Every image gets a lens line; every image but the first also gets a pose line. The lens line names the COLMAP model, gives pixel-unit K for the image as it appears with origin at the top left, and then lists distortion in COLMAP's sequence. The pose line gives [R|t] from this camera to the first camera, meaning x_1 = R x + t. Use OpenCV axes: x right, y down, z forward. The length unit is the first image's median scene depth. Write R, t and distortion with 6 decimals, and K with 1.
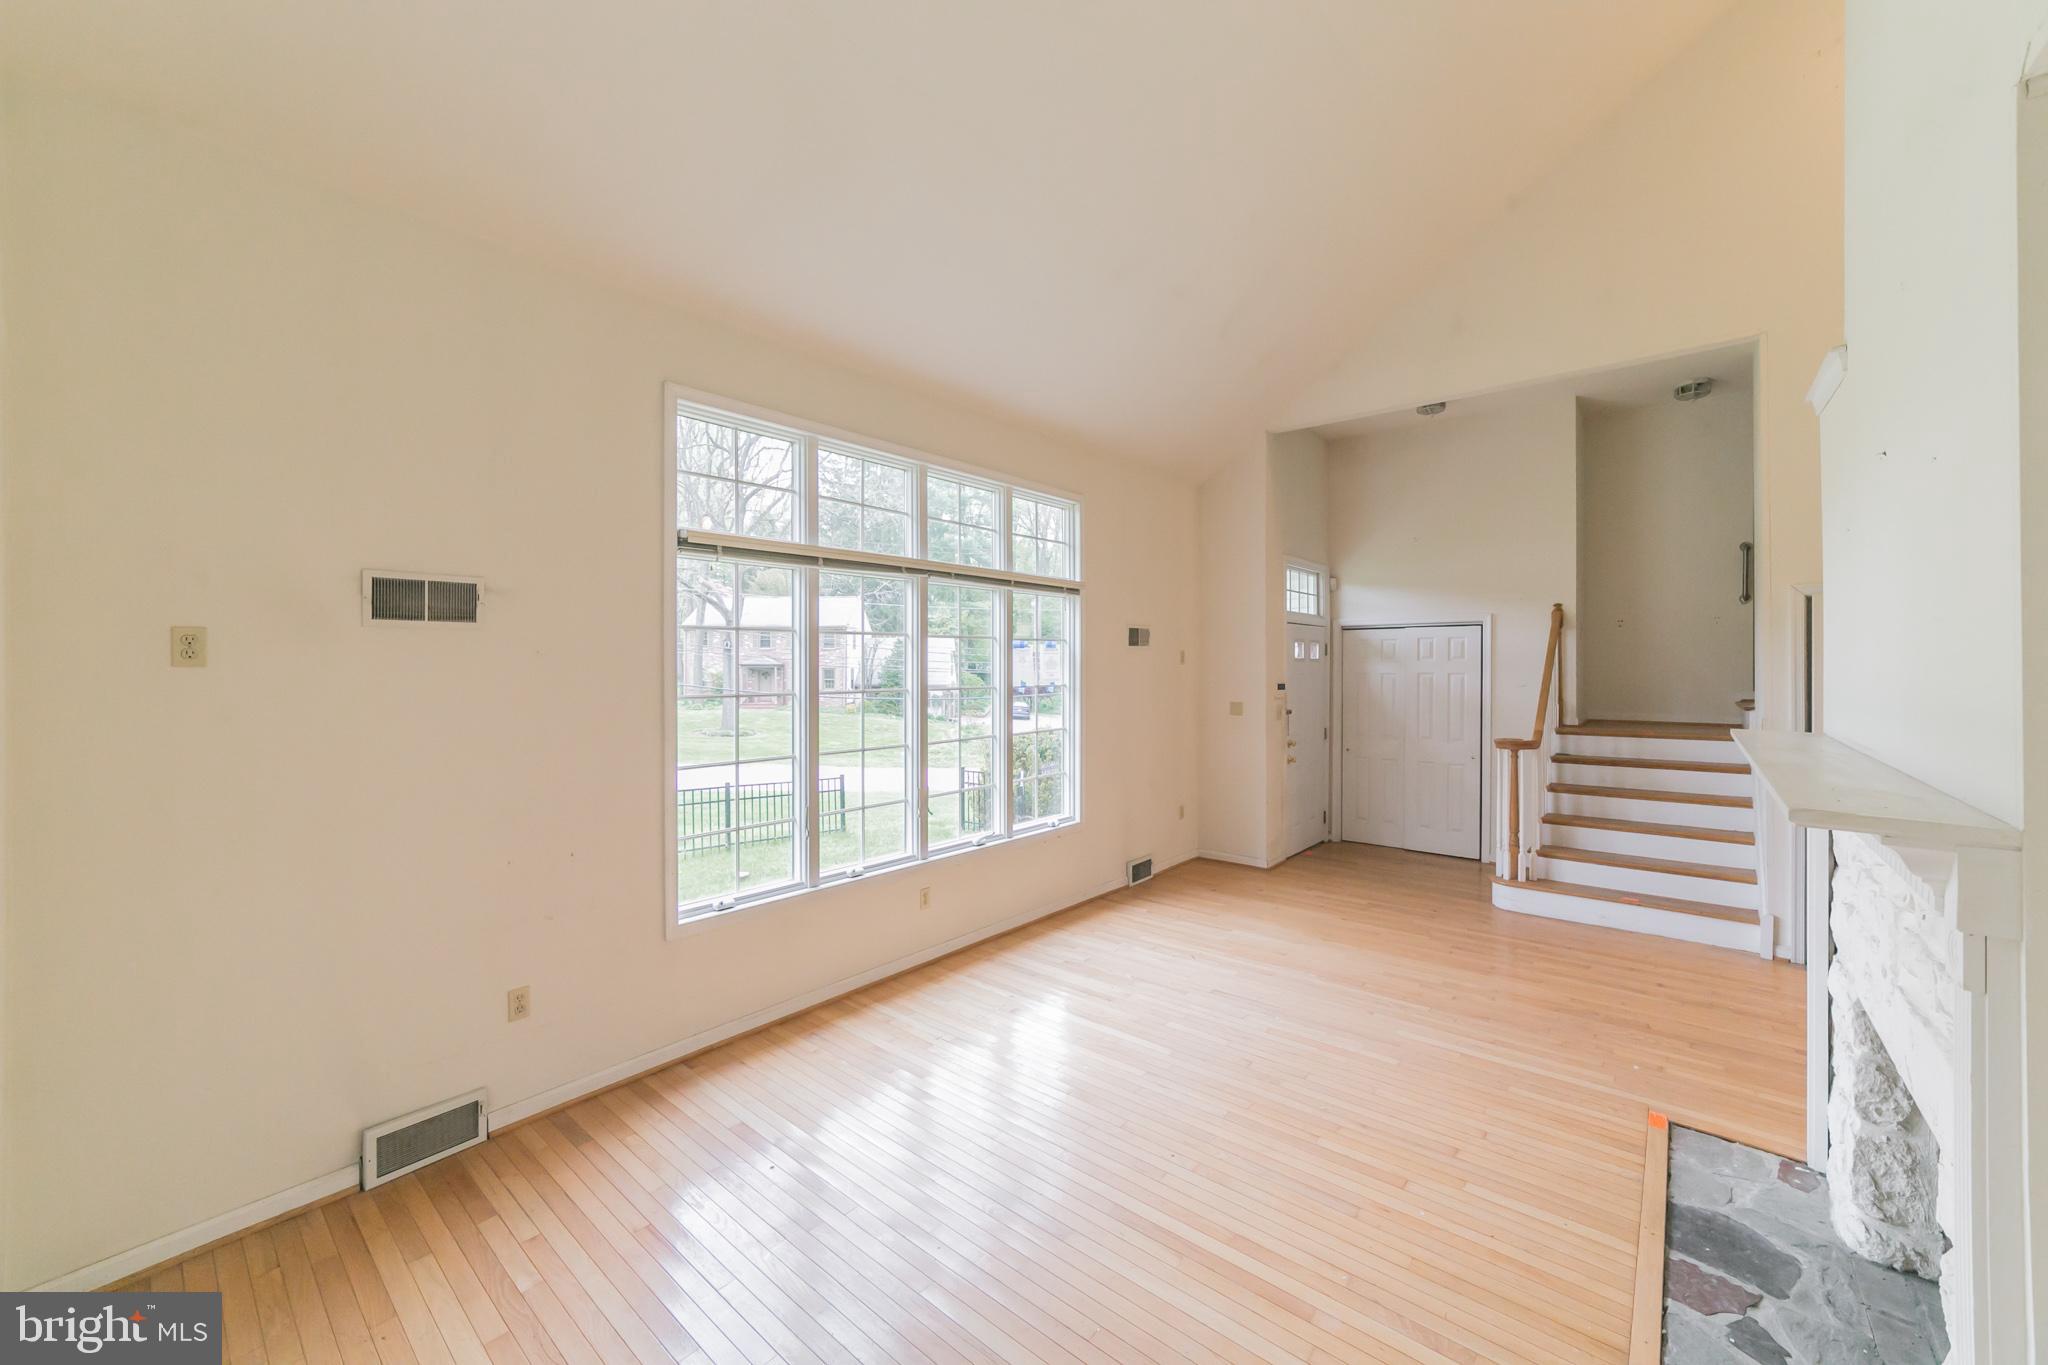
lens RADIAL K [[783.7, 0, 1025.0], [0, 783.7, 666.4], [0, 0, 1]] dist [-0.000335, 0.000118]
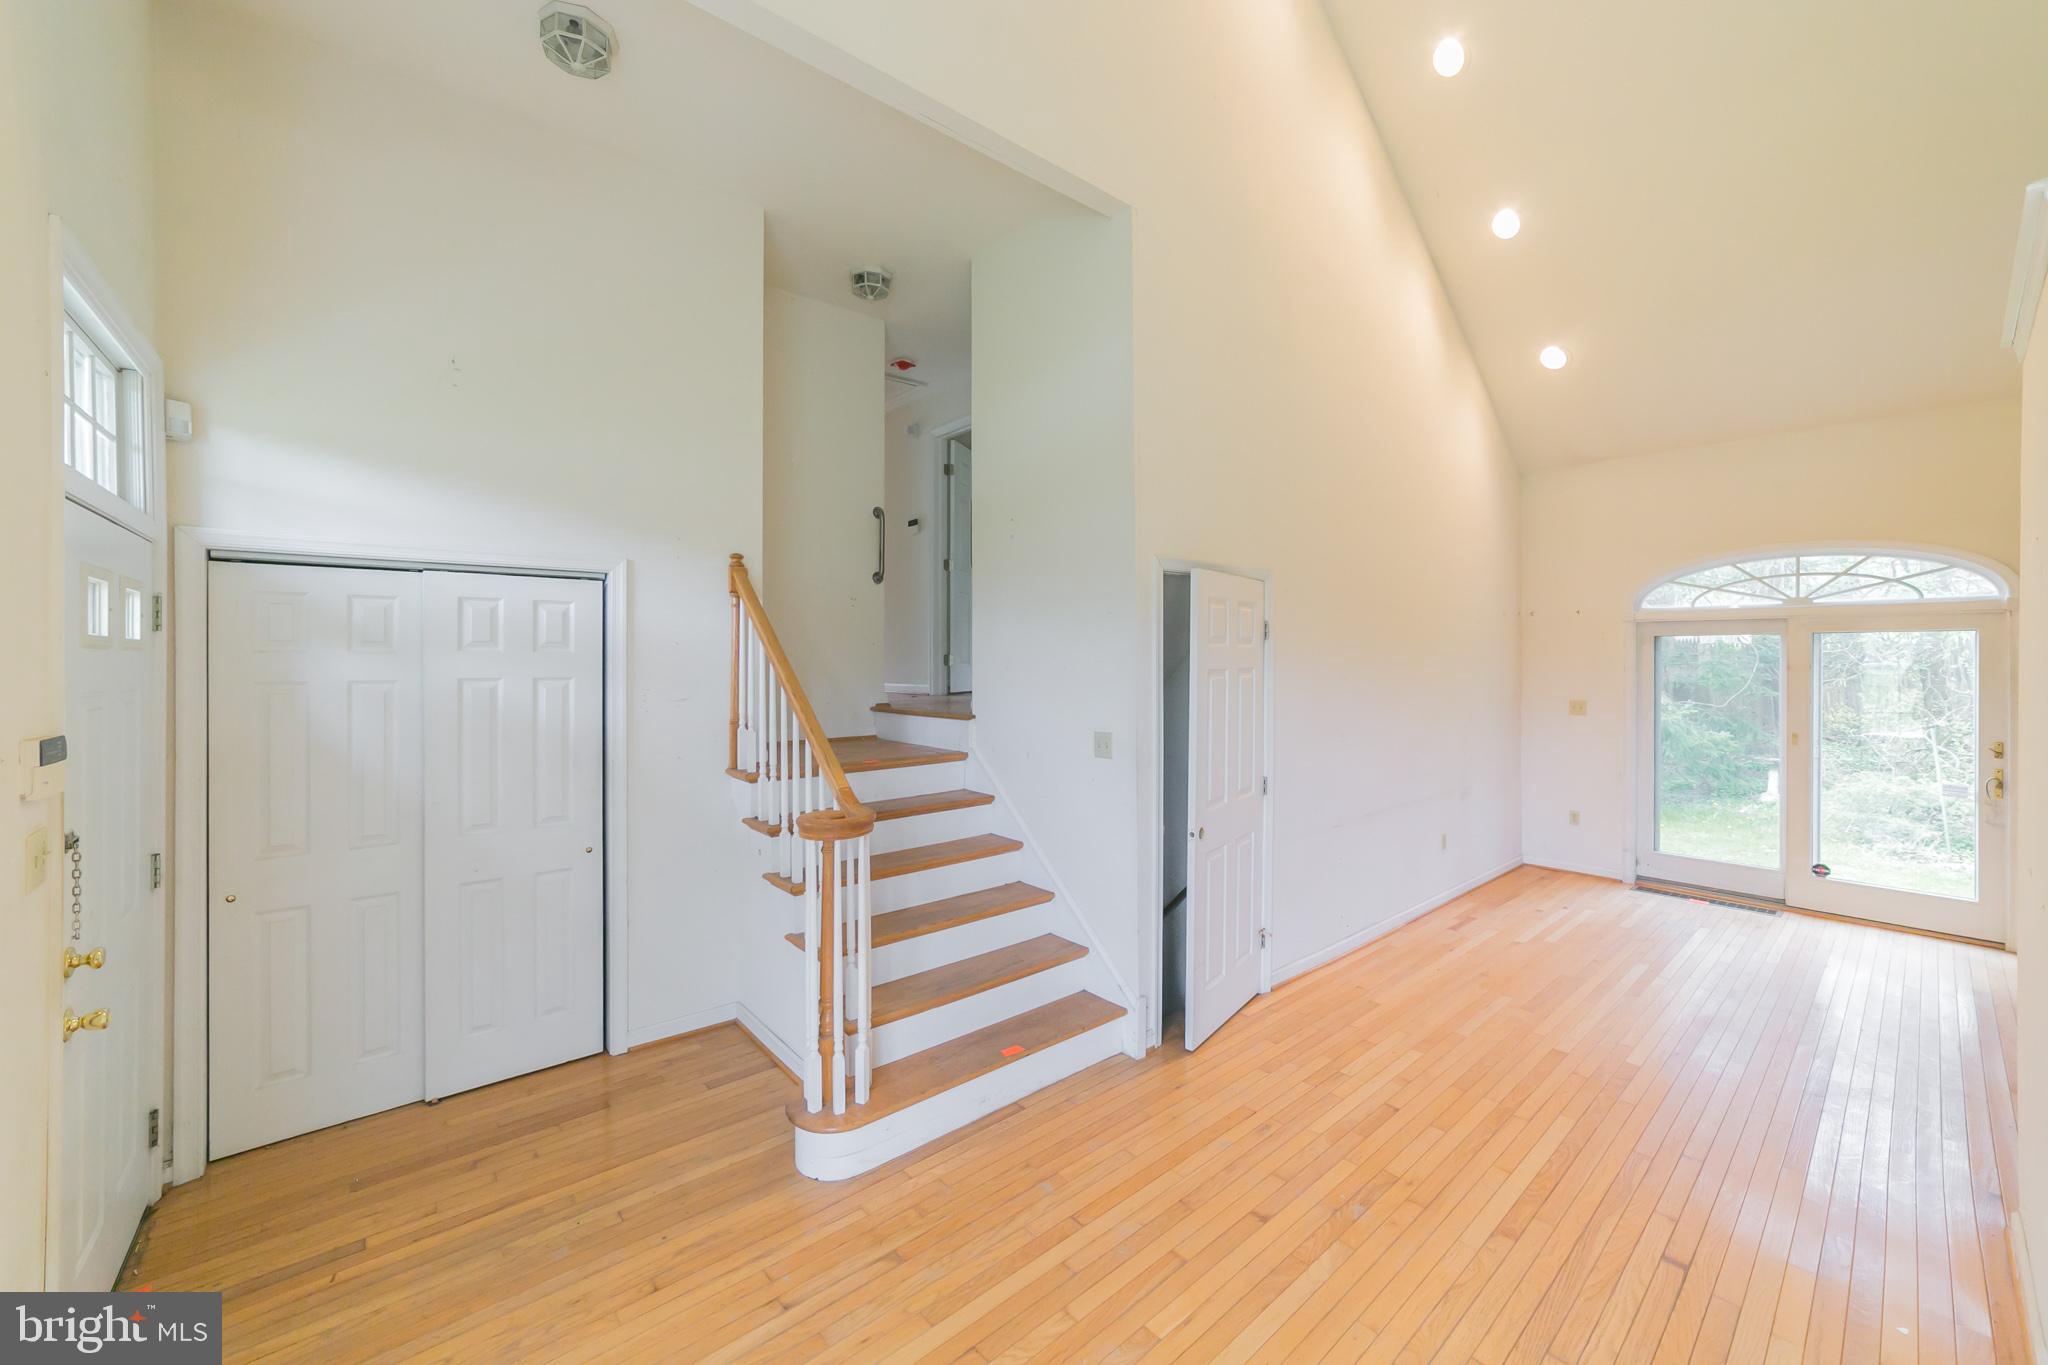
lens RADIAL K [[776.2, 0, 1019.0], [0, 776.2, 662.3], [0, 0, 1]] dist [-0.010060, 0.000025]
pose [[0.154183, -0.000862, 0.988042, 0.134529], [0.004662, 0.999989, 0.000145, 0.000886], [-0.988031, 0.004584, 0.154186, 0.638434]]
